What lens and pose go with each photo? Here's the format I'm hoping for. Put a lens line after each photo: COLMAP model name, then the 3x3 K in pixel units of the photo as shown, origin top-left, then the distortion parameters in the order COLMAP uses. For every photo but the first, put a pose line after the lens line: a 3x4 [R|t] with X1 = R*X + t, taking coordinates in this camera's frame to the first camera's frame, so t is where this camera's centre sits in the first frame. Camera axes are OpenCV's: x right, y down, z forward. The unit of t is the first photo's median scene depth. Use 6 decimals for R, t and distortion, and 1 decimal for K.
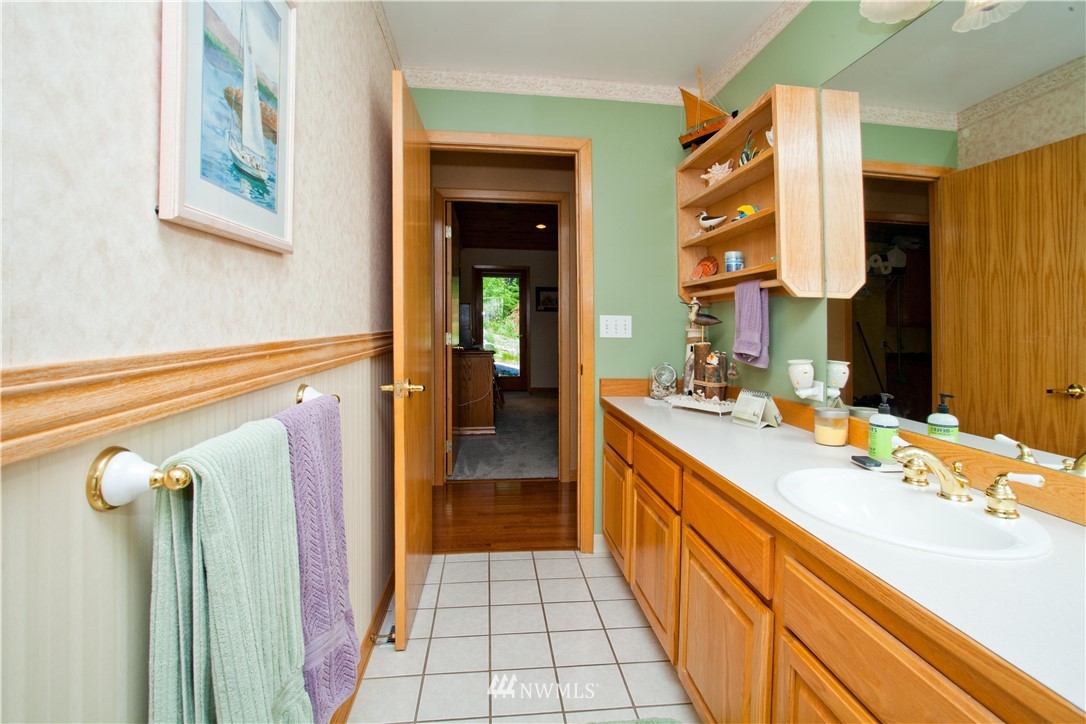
lens RADIAL K [[534.1, 0, 547.8], [0, 534.1, 358.5], [0, 0, 1]] dist [-0.073408, 0.036082]
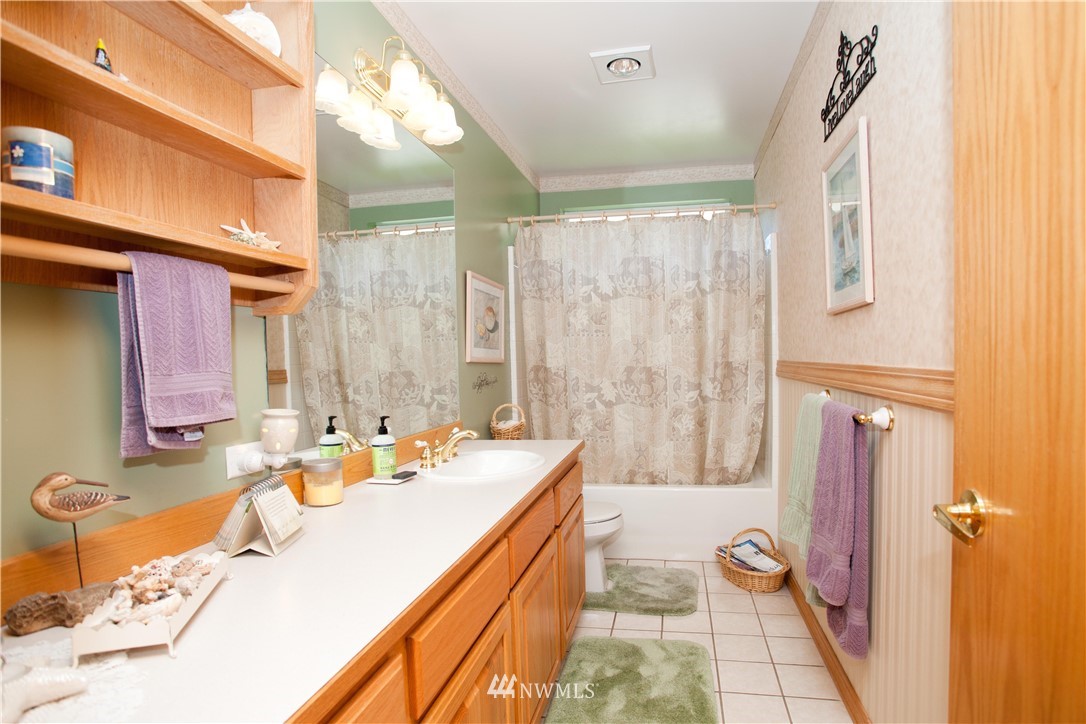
lens RADIAL K [[534.1, 0, 547.8], [0, 534.1, 358.5], [0, 0, 1]] dist [-0.073408, 0.036082]
pose [[-0.941453, -0.006483, 0.337081, -0.153783], [0.020173, 0.996940, 0.075516, -0.166124], [-0.336539, 0.077895, -0.938442, 2.486760]]
